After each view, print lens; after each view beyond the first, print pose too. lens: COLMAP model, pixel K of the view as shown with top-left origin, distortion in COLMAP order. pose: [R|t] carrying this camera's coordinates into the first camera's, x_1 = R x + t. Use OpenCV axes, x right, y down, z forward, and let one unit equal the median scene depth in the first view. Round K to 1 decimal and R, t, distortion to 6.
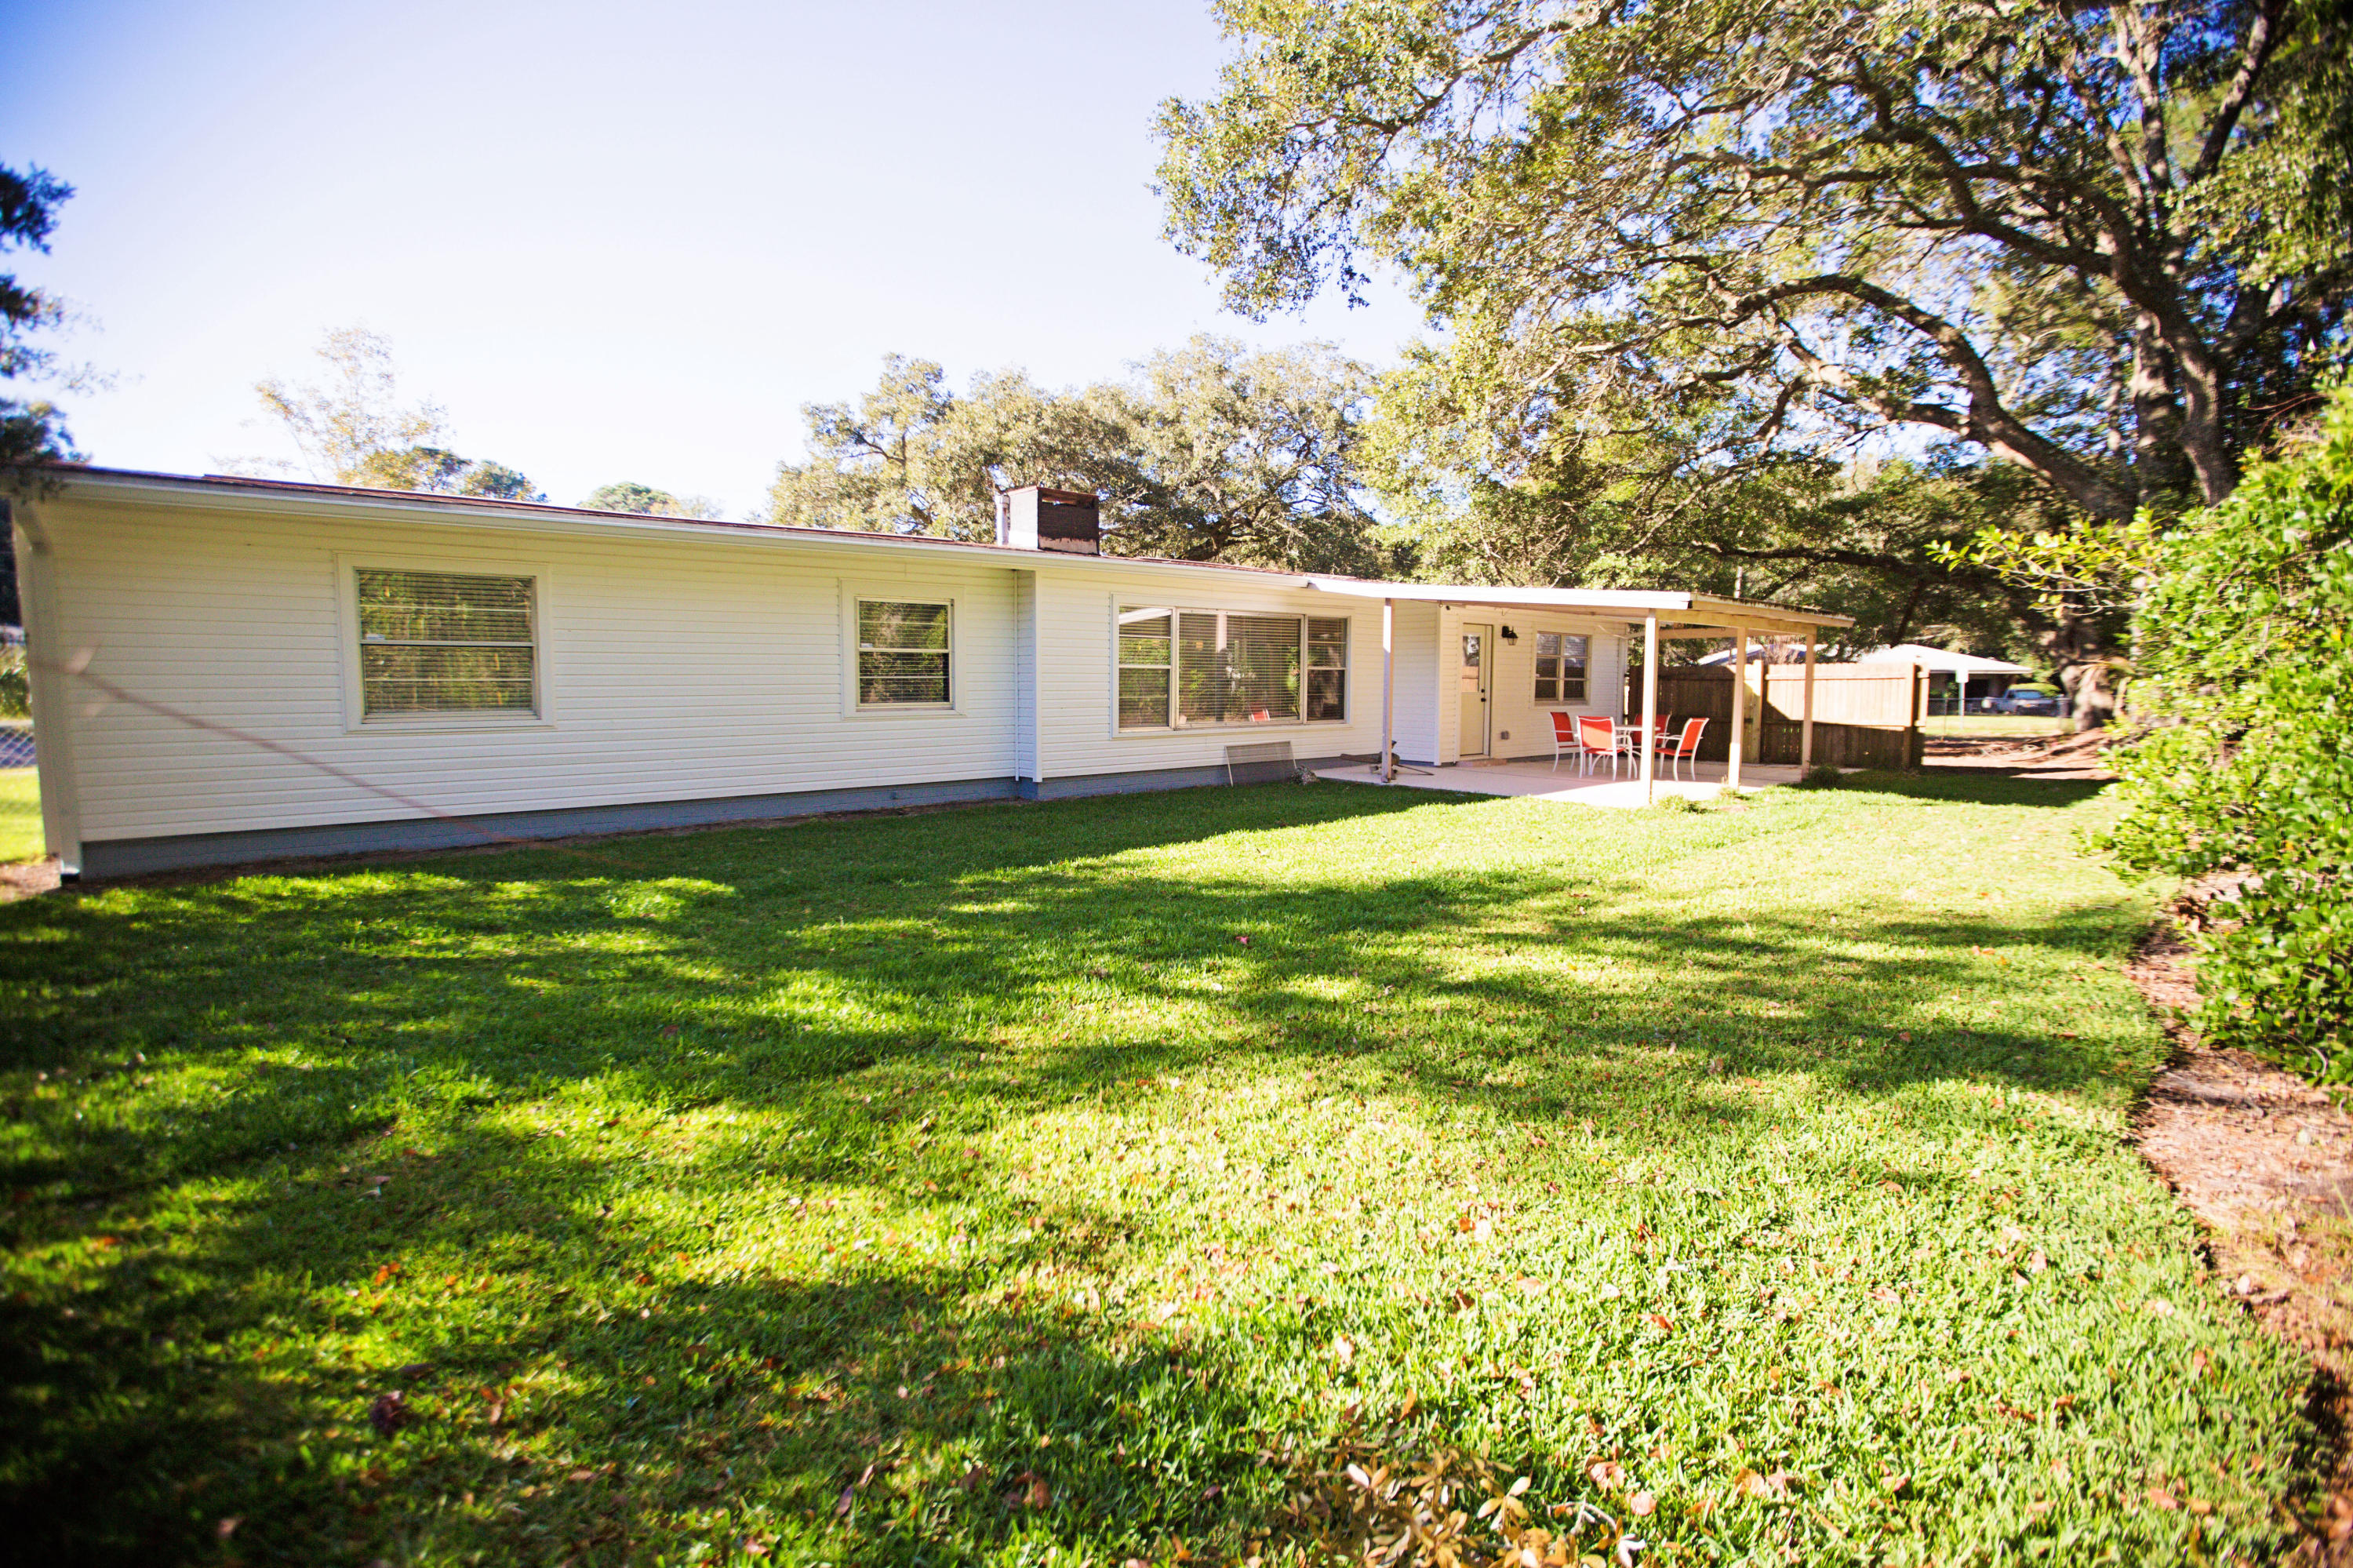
lens RADIAL K [[1062.9, 0, 1166.5], [0, 1062.9, 776.0], [0, 0, 1]] dist [-0.023480, 0.000545]
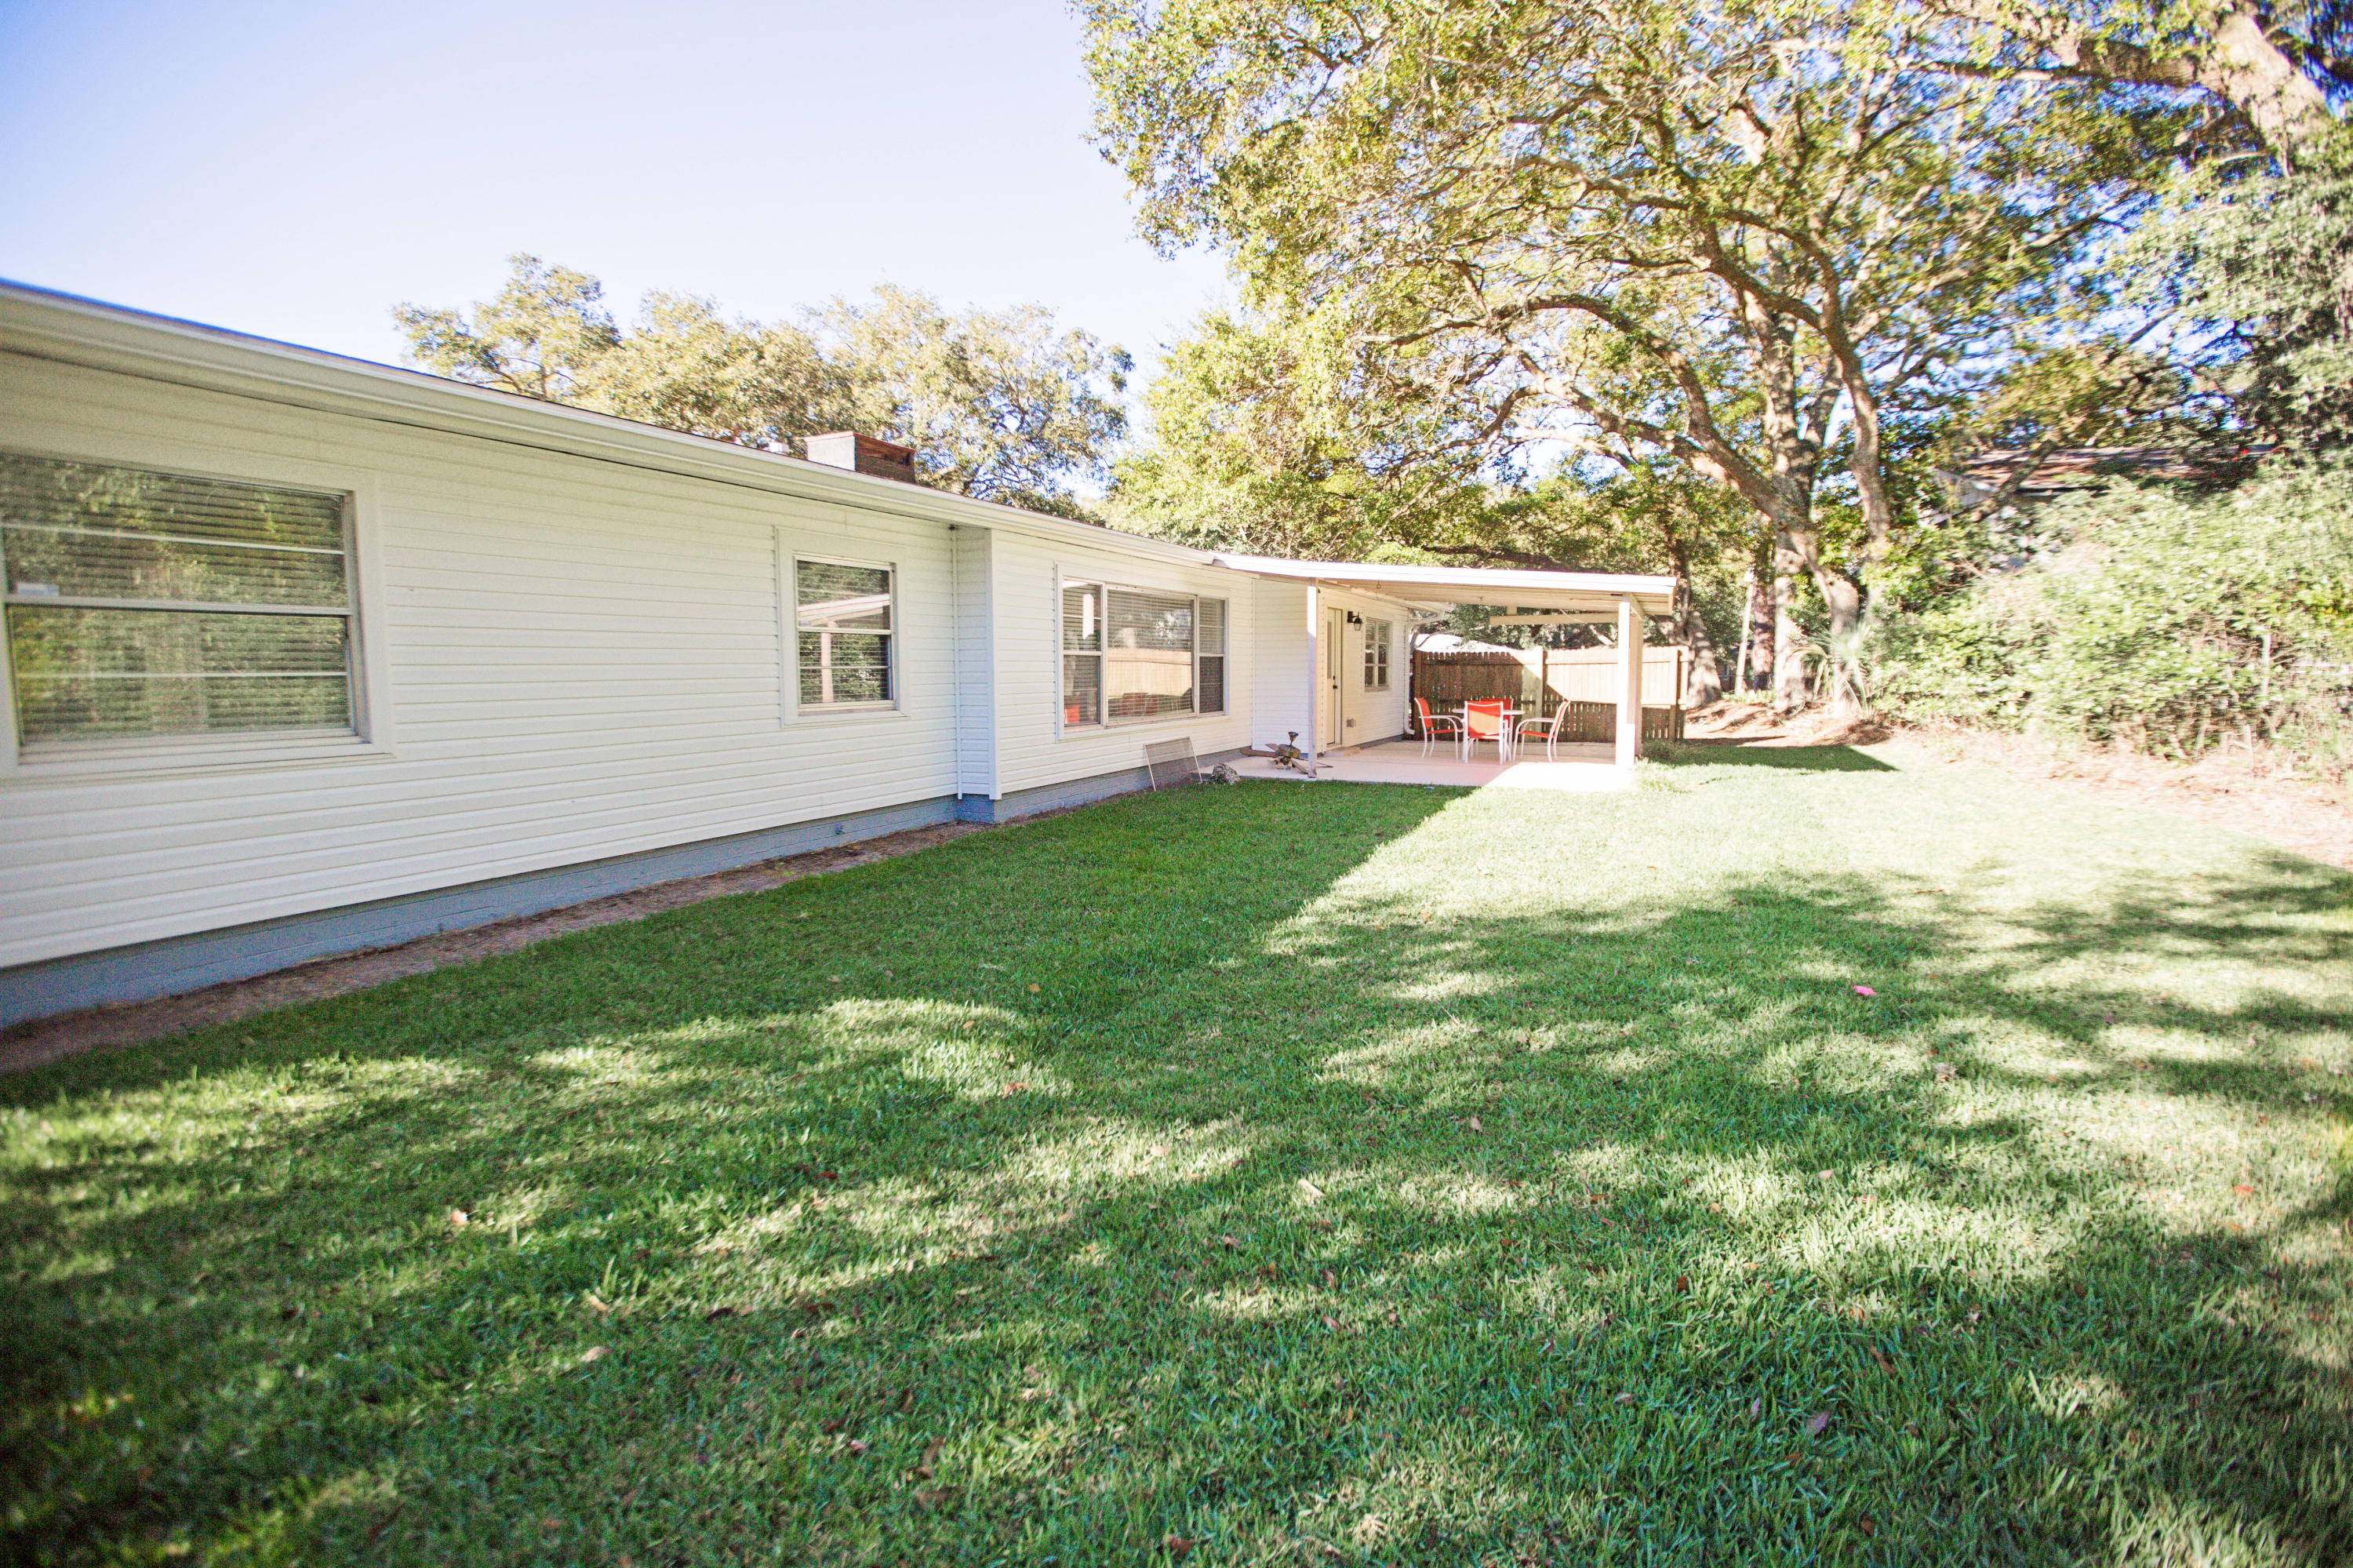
lens RADIAL K [[1062.9, 0, 1180.4], [0, 1062.9, 779.5], [0, 0, 1]] dist [-0.023480, 0.000545]
pose [[0.915619, -0.051786, 0.398697, -0.274834], [0.047992, 0.998657, 0.019499, -0.015627], [-0.399171, 0.001281, 0.916875, 0.196270]]
